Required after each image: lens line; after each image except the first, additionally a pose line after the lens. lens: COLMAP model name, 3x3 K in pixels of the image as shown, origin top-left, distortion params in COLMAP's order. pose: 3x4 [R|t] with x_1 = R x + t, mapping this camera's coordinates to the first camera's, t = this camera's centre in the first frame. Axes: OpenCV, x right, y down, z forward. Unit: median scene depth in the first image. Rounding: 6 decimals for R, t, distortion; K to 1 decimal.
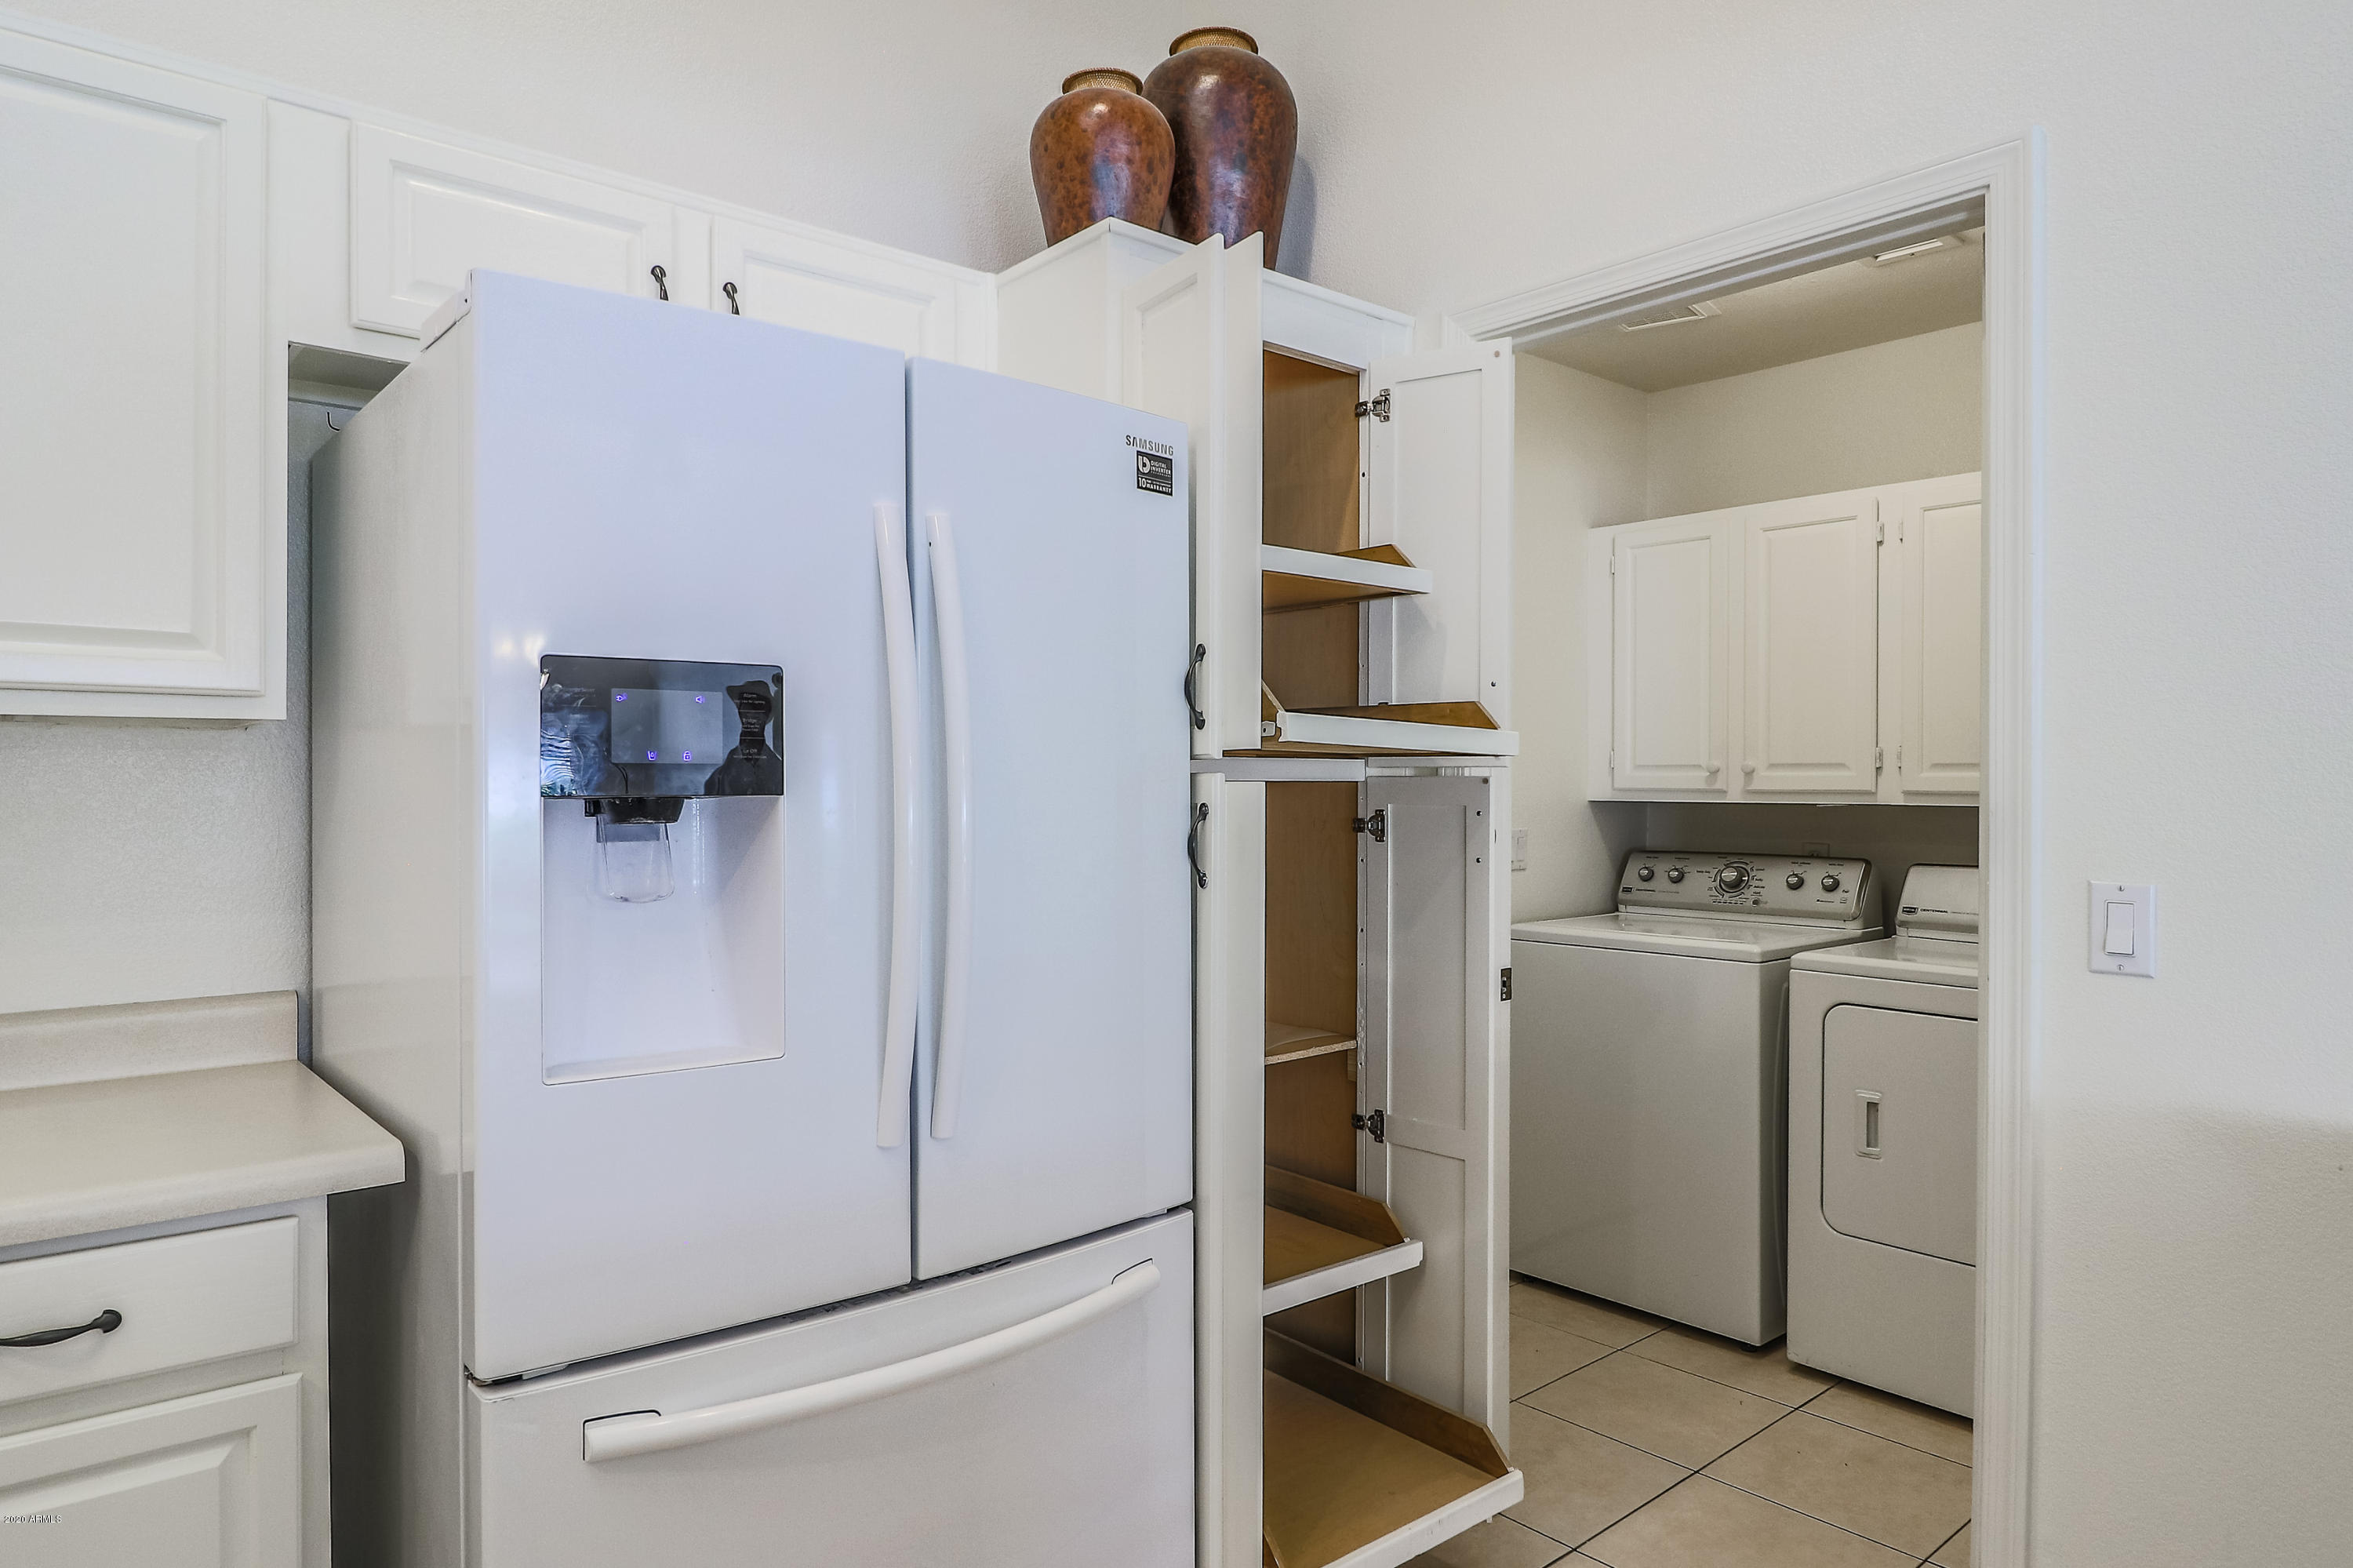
lens RADIAL K [[1363.2, 0, 1142.3], [0, 1363.2, 797.0], [0, 0, 1]] dist [0.003280, -0.000366]
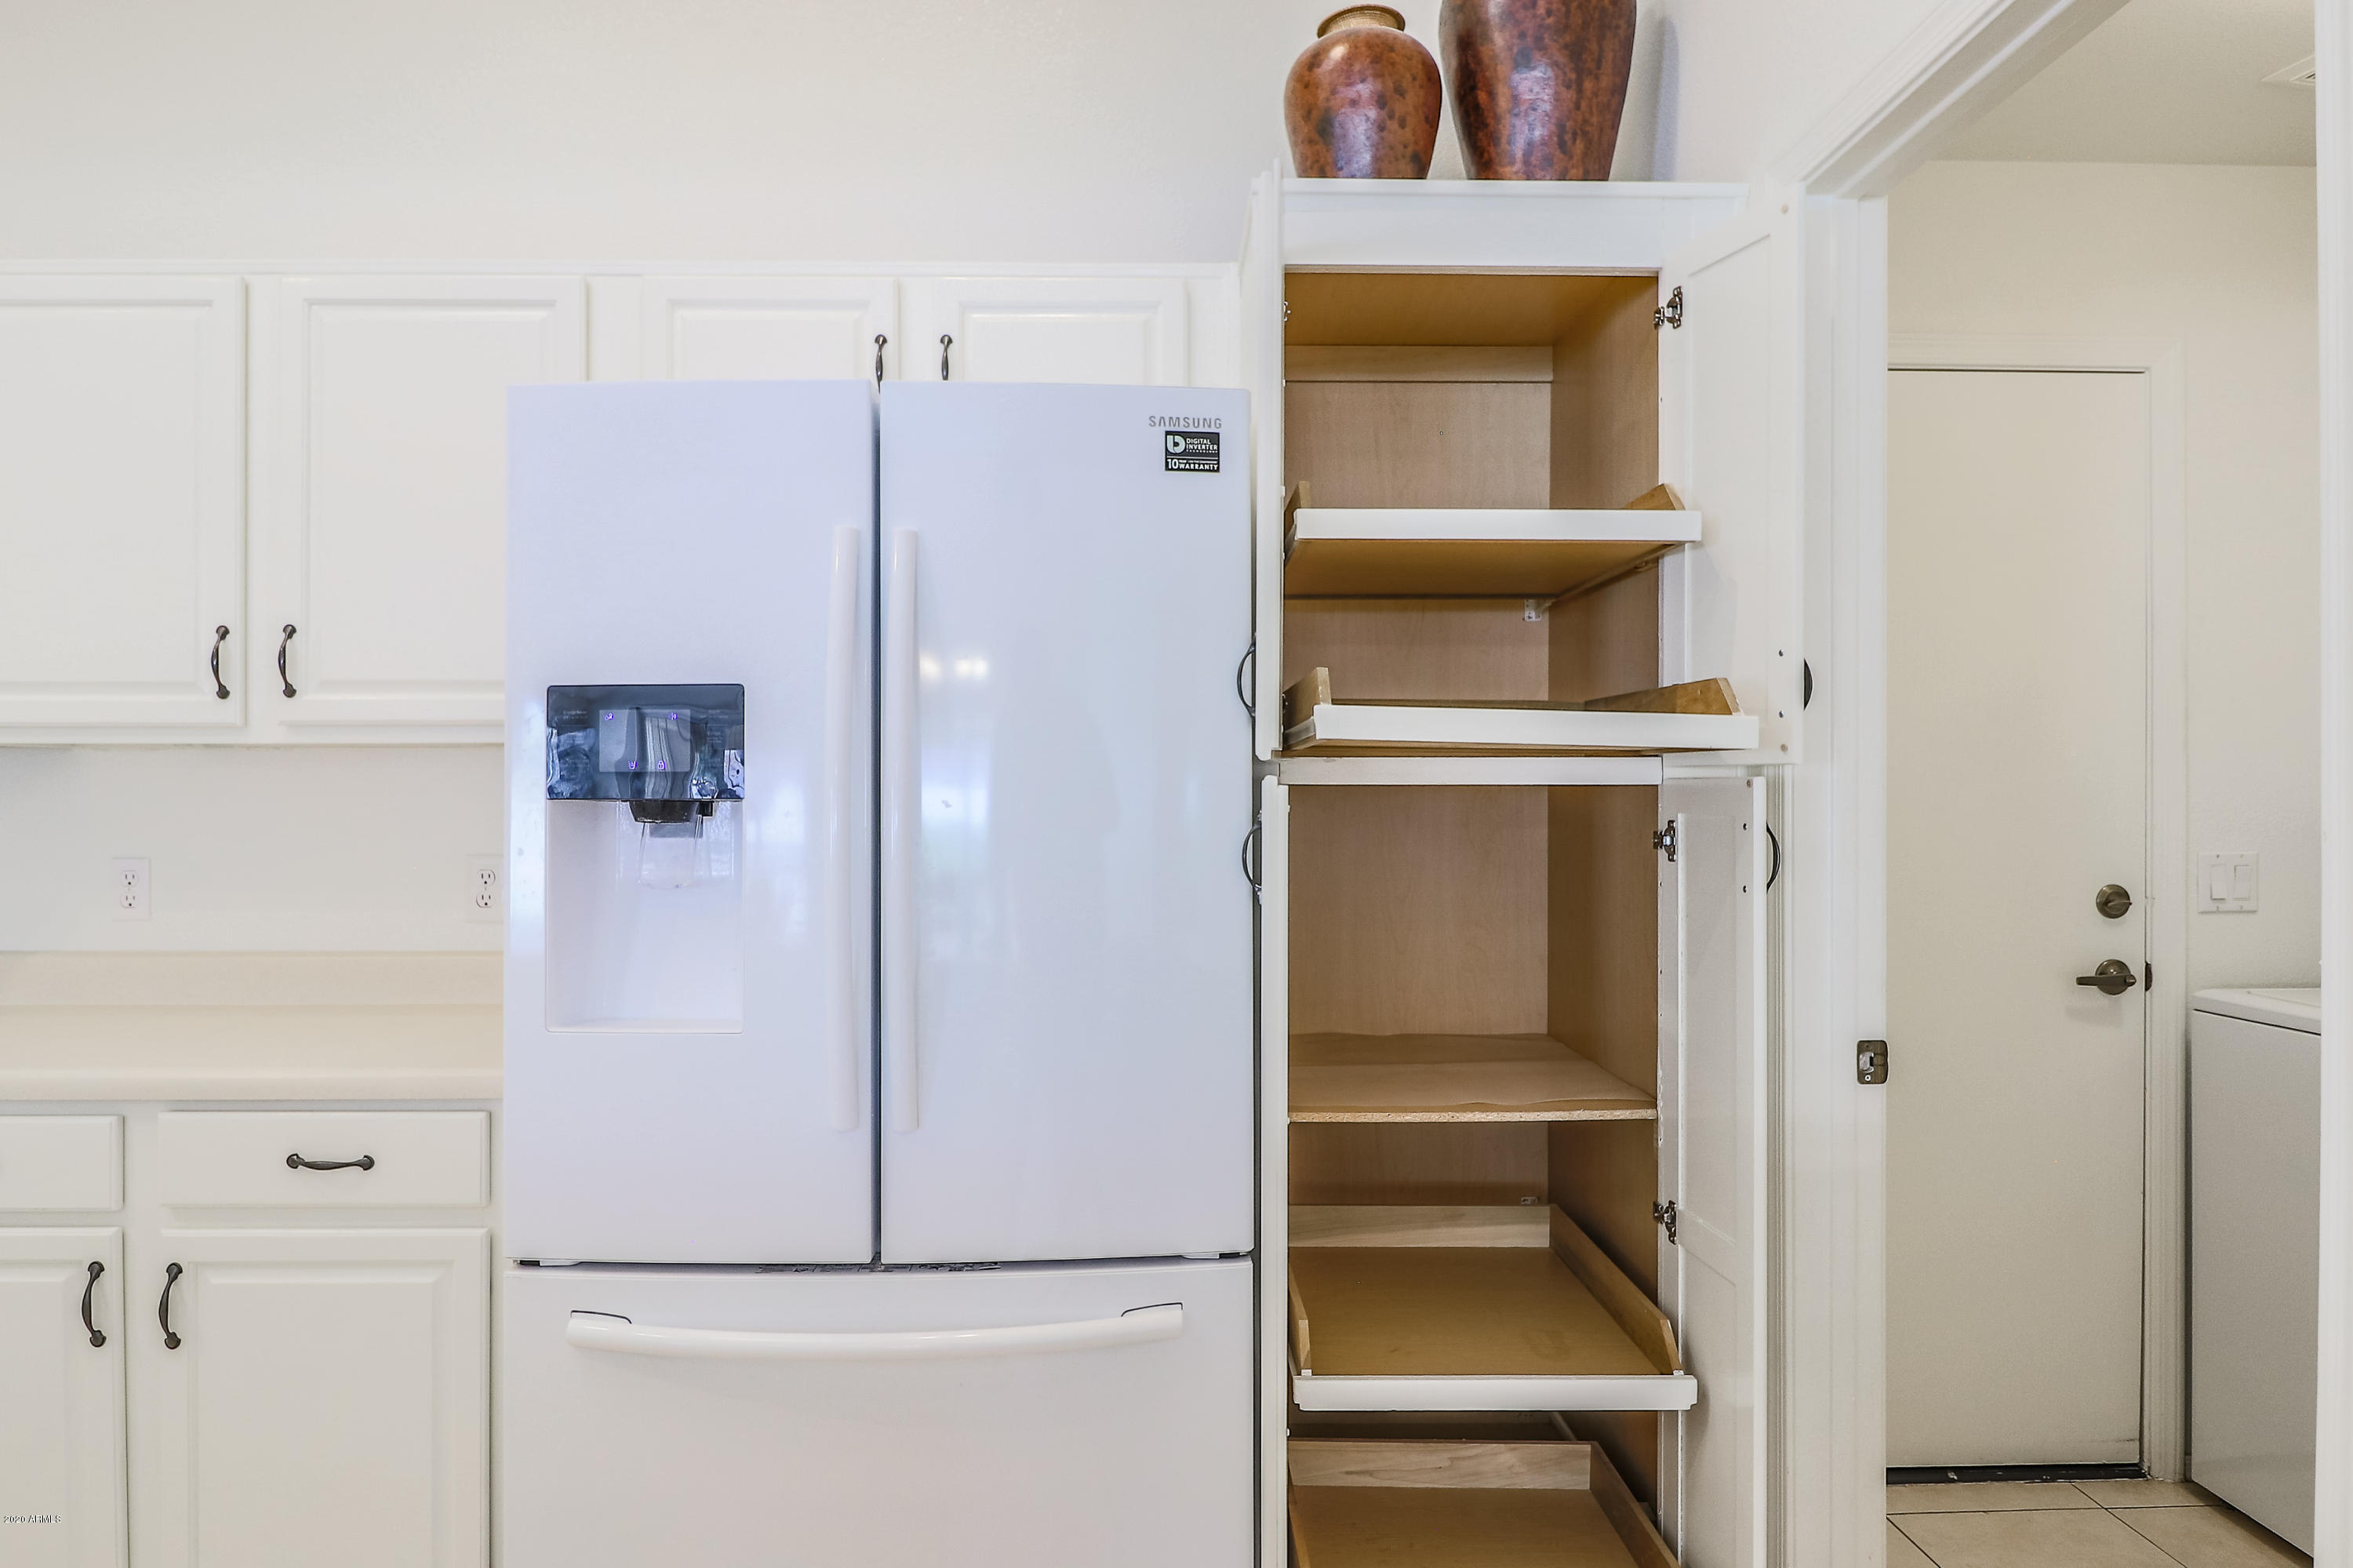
lens RADIAL K [[1363.2, 0, 1142.3], [0, 1363.2, 797.0], [0, 0, 1]] dist [0.003280, -0.000366]
pose [[0.795516, -0.000772, -0.605932, 0.497801], [-0.003873, 0.999972, -0.006360, 0.002592], [0.605920, 0.007406, 0.795491, 0.226216]]
